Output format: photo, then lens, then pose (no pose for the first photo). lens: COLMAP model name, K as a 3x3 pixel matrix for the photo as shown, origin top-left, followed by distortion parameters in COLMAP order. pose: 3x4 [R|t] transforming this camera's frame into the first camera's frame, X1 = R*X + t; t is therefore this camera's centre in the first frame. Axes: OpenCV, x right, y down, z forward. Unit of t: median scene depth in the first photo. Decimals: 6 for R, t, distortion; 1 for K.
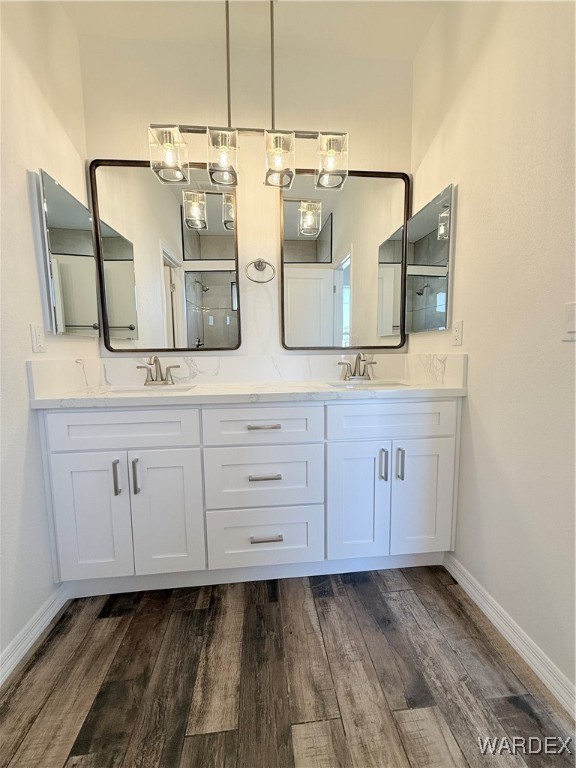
lens RADIAL K [[306.7, 0, 289.0], [0, 306.7, 382.2], [0, 0, 1]] dist [0.000306, 0.000346]
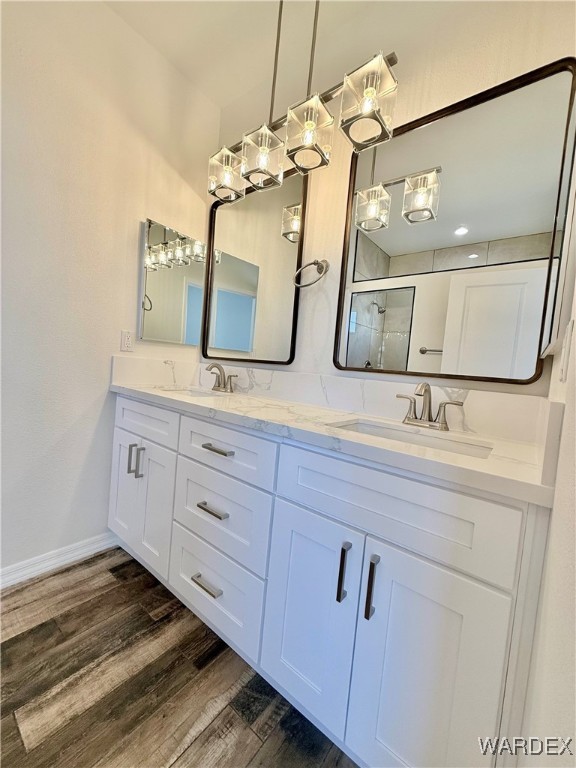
lens RADIAL K [[306.7, 0, 289.0], [0, 306.7, 382.2], [0, 0, 1]] dist [0.000306, 0.000346]
pose [[0.717747, 0.108522, -0.687796, 0.633228], [-0.164422, 0.986261, -0.015967, -0.057491], [0.676613, 0.124549, 0.725729, 0.504866]]
